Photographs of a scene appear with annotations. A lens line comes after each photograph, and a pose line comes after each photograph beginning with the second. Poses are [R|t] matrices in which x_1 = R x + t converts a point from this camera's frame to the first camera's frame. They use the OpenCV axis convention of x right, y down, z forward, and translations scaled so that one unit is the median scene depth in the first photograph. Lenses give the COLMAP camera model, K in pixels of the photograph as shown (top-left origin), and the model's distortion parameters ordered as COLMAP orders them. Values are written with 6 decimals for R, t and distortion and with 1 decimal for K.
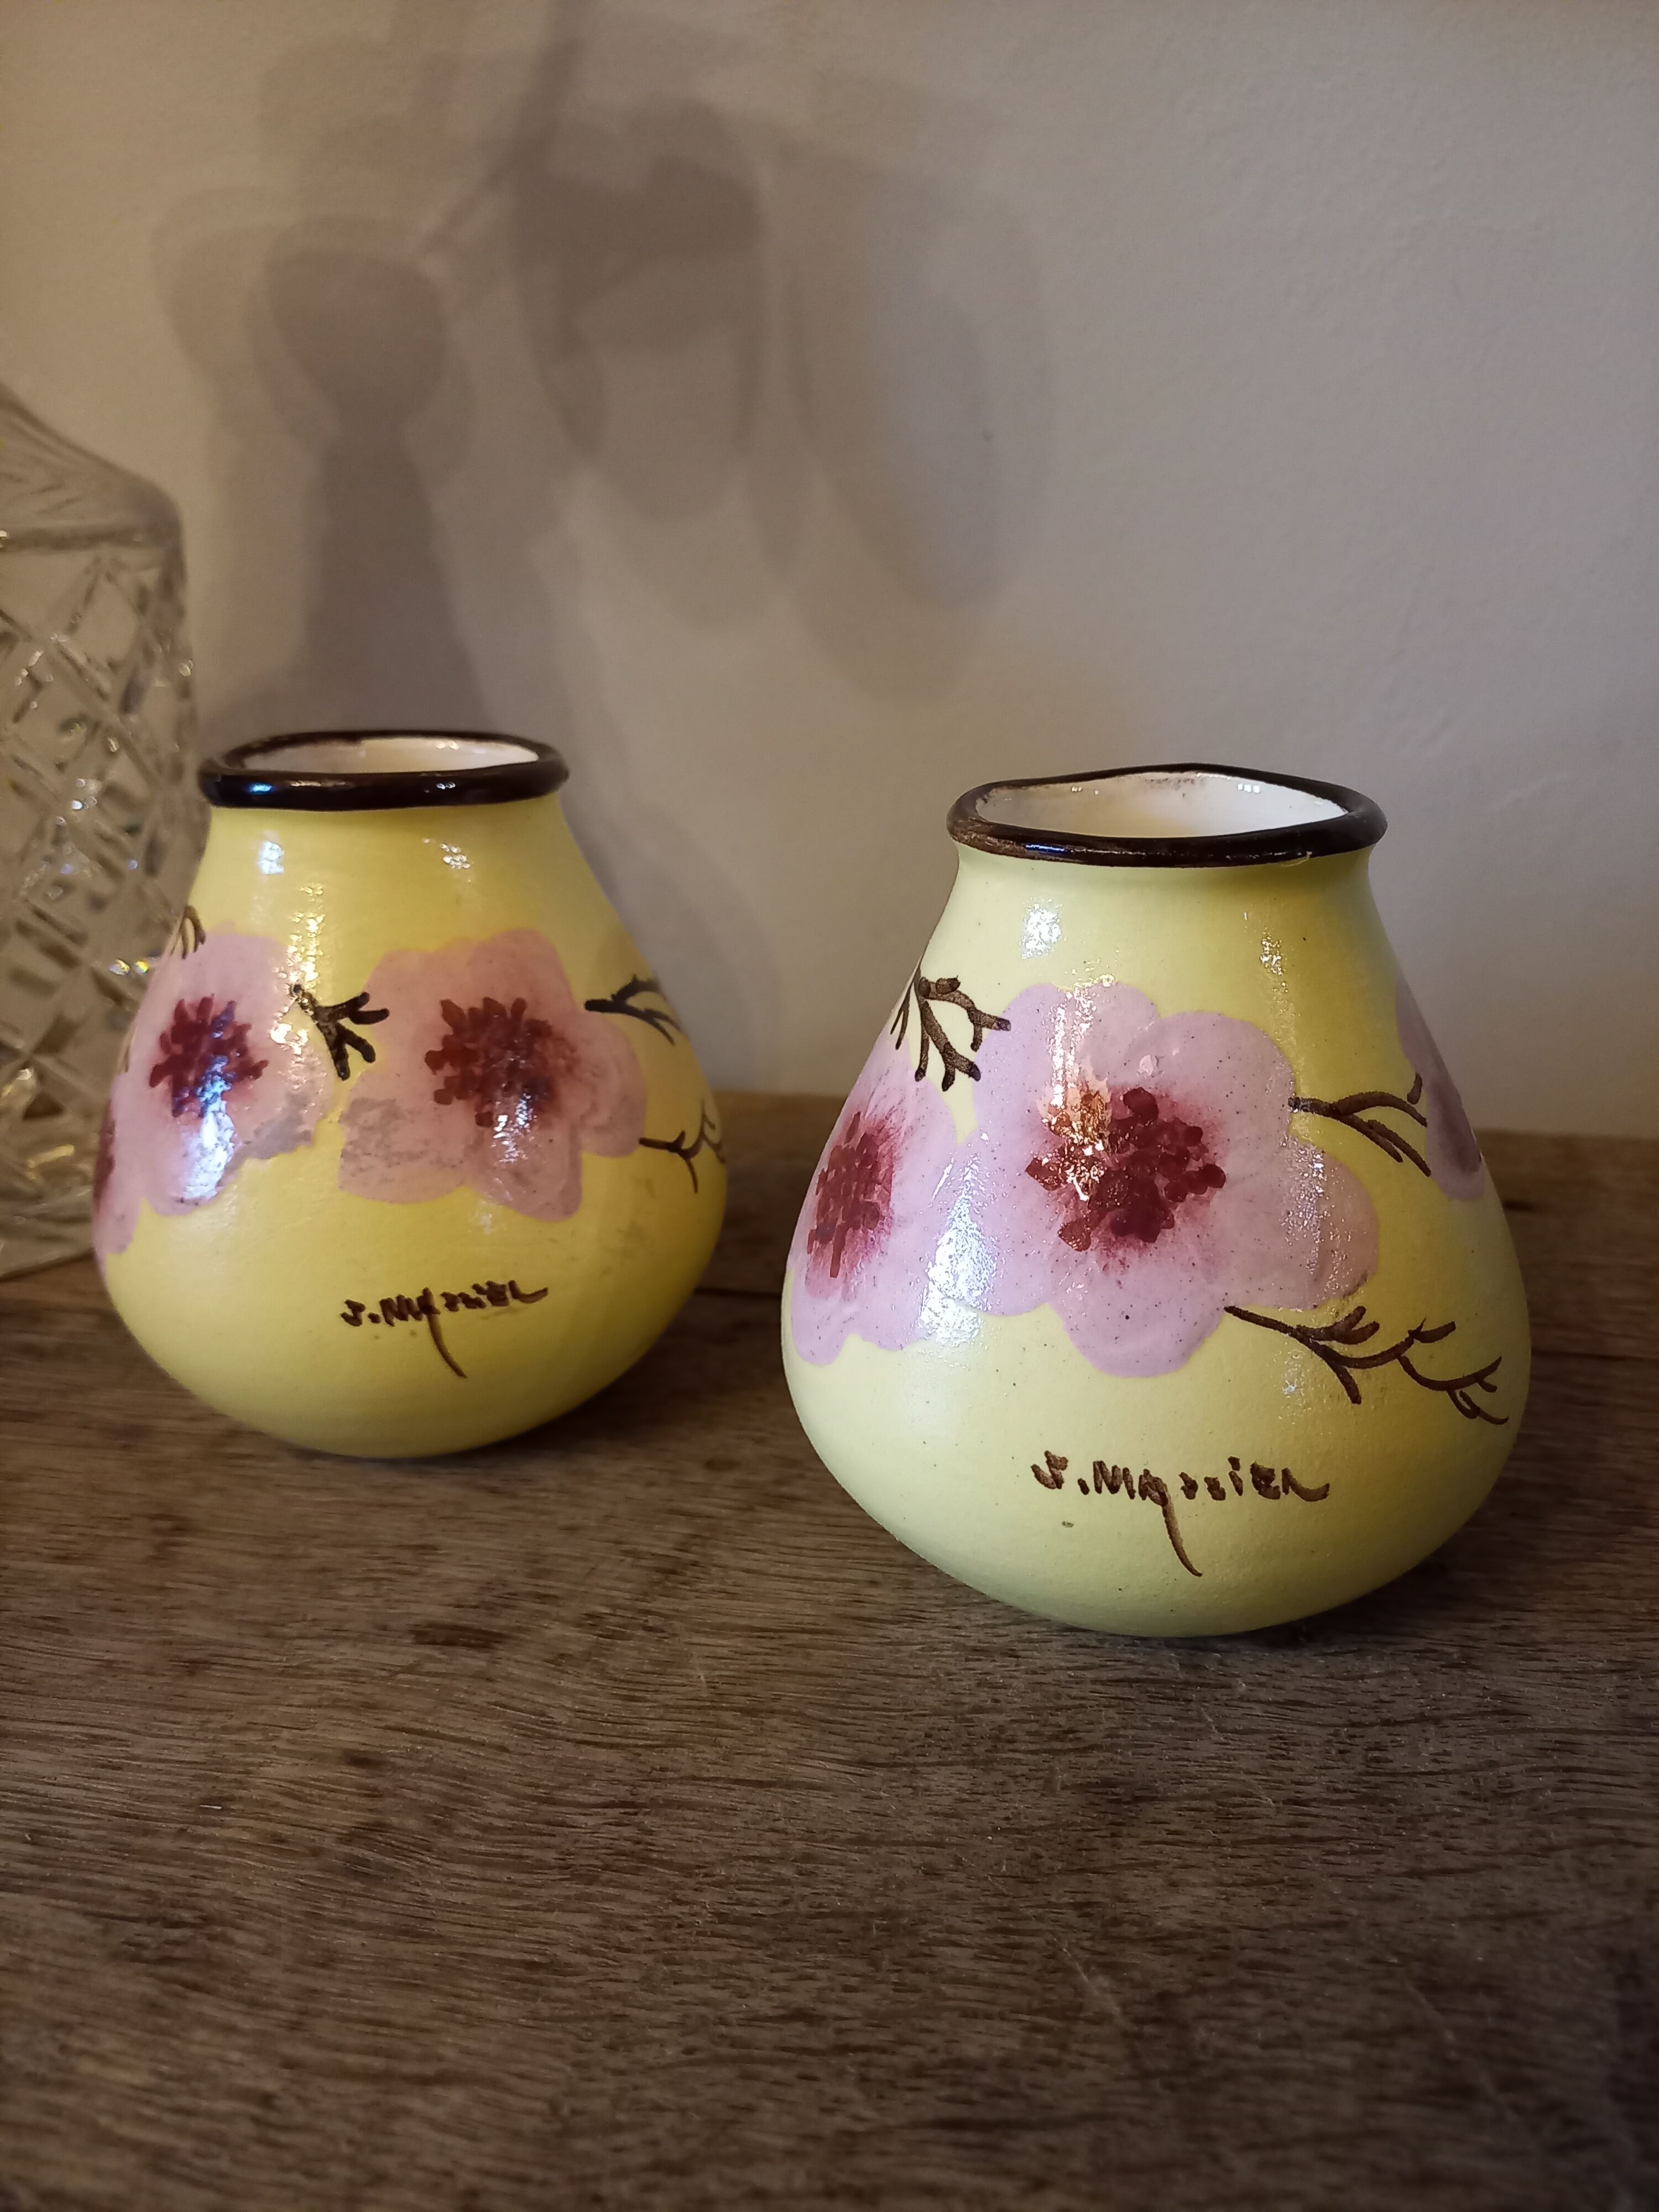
lens RADIAL K [[1626.2, 0, 829.5], [0, 1626.2, 1106.0], [0, 0, 1]] dist [-0.011365, 0.001521]
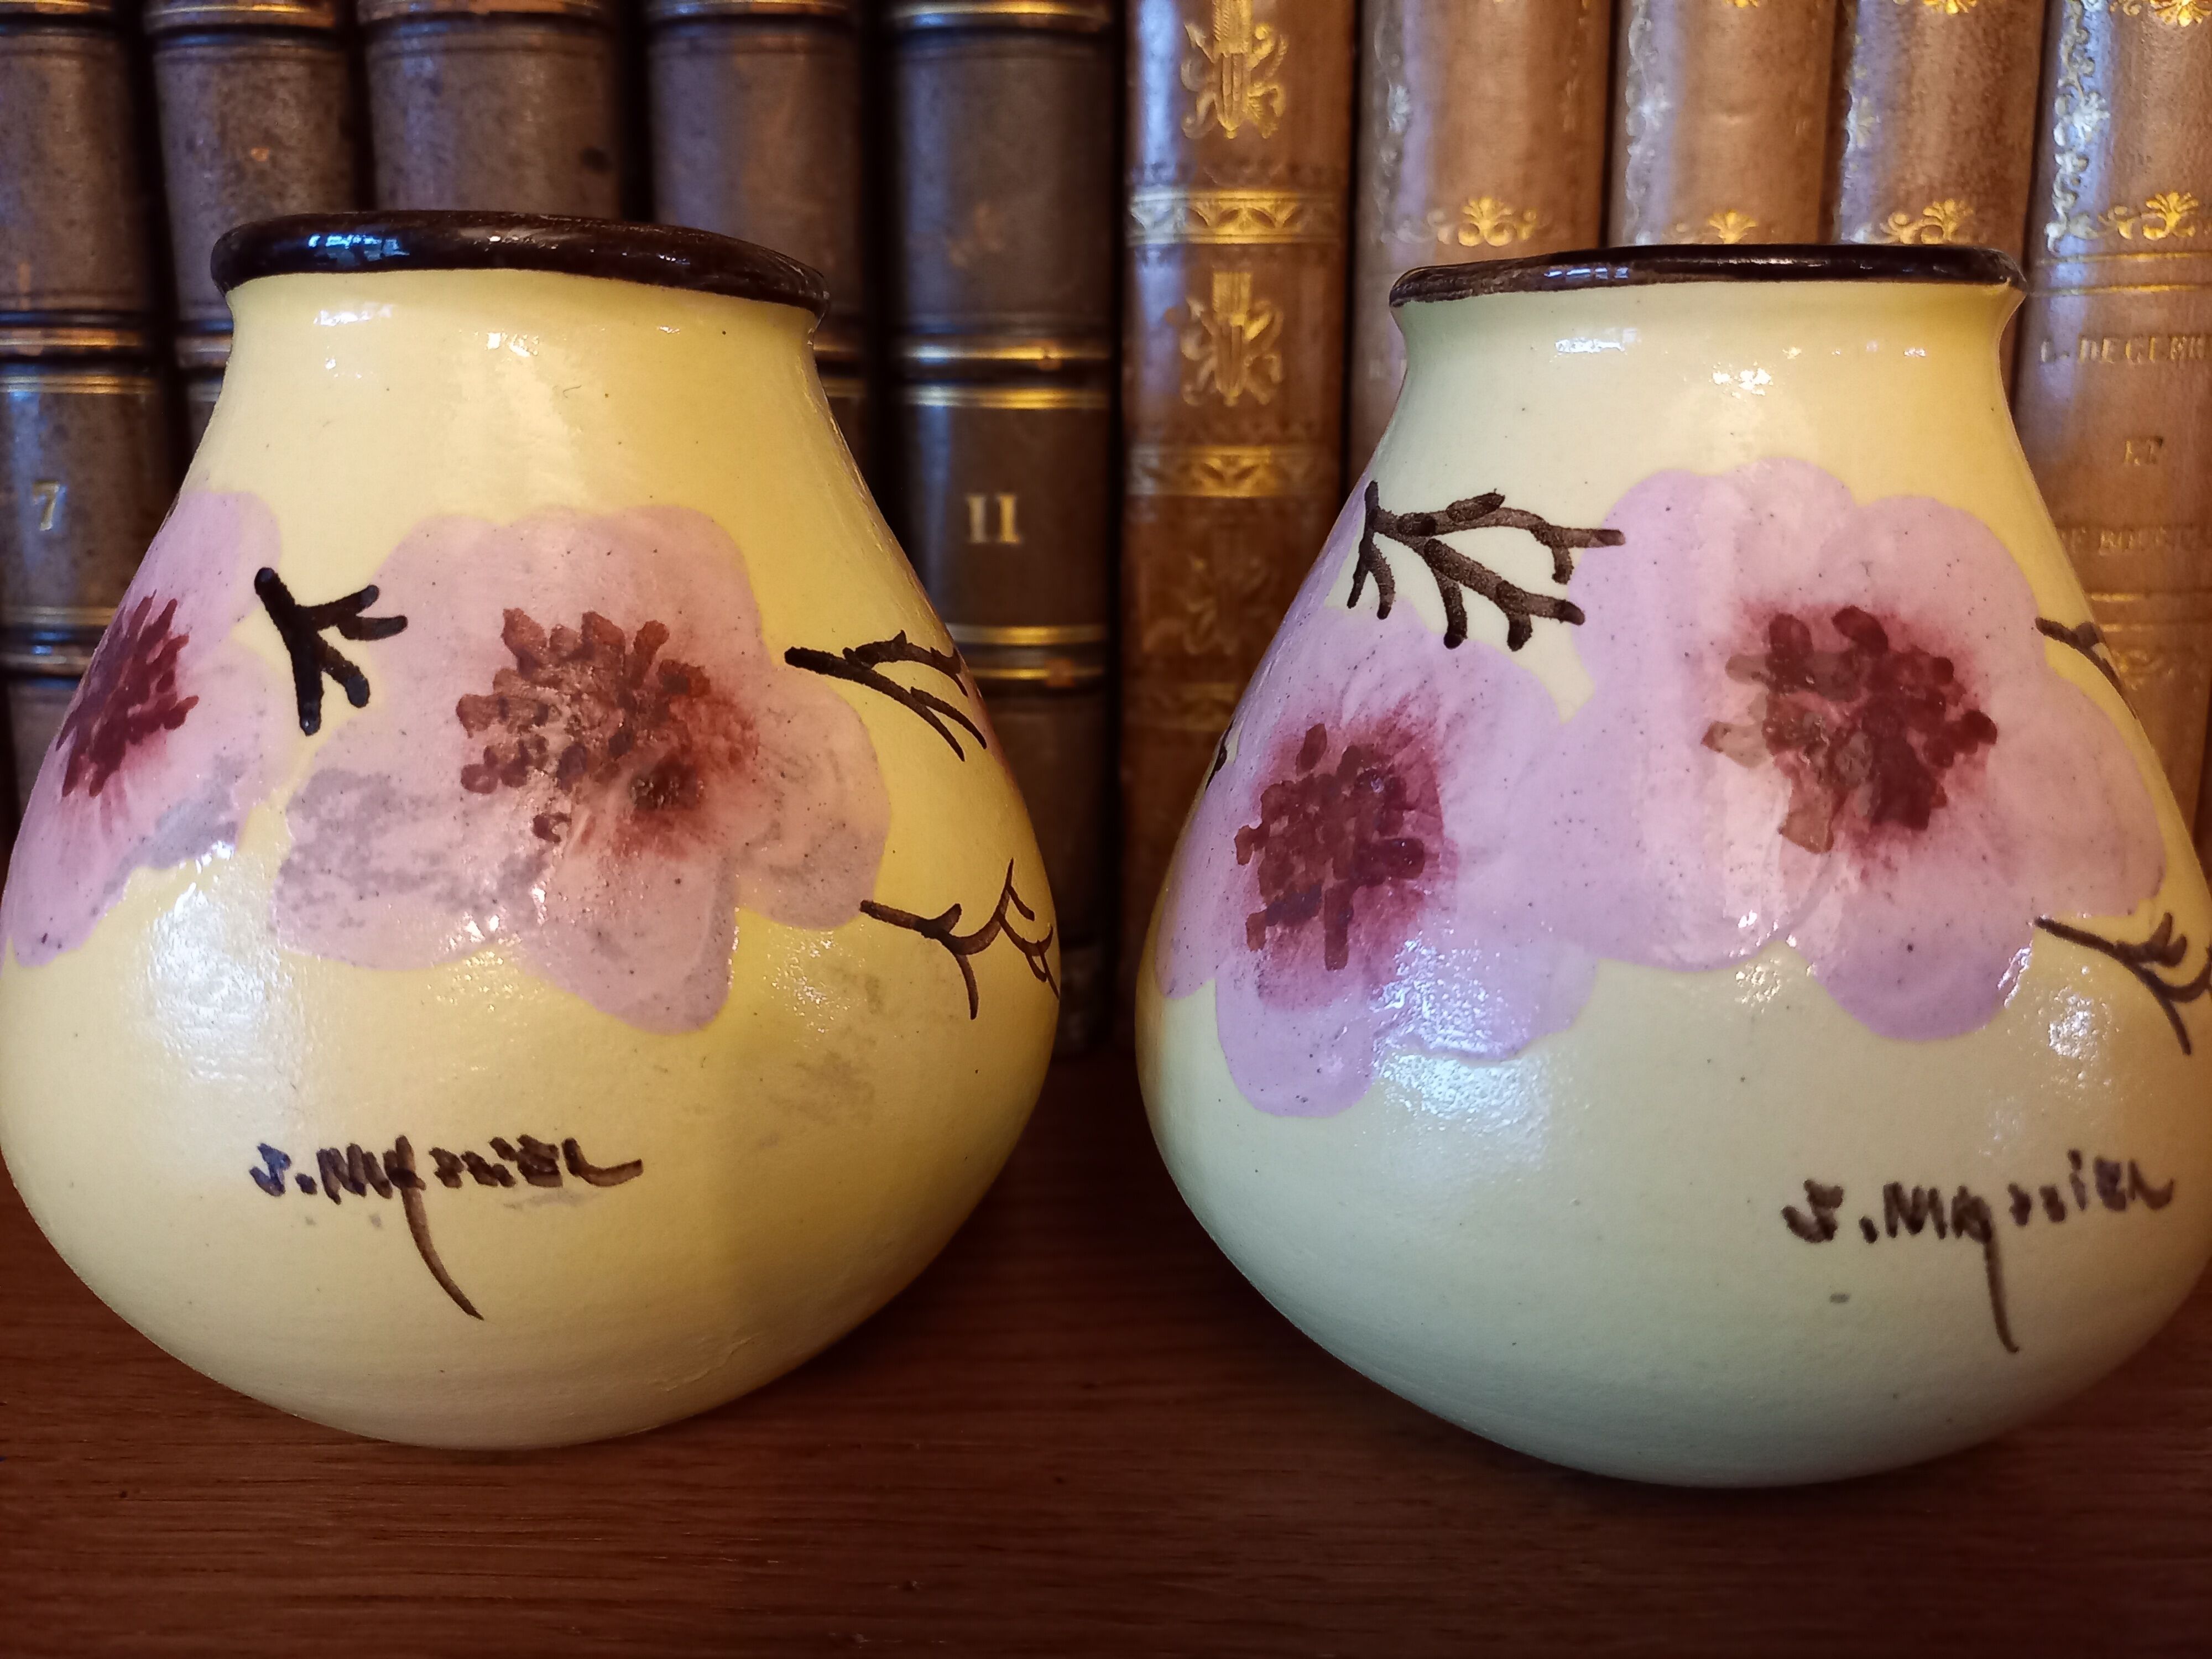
lens RADIAL K [[1626.2, 0, 1106.0], [0, 1626.2, 829.5], [0, 0, 1]] dist [-0.011365, 0.001521]
pose [[0.948199, -0.046411, 0.314269, -0.309253], [0.081930, 0.991531, -0.100766, 0.120765], [-0.306931, 0.121295, 0.943971, 0.485015]]
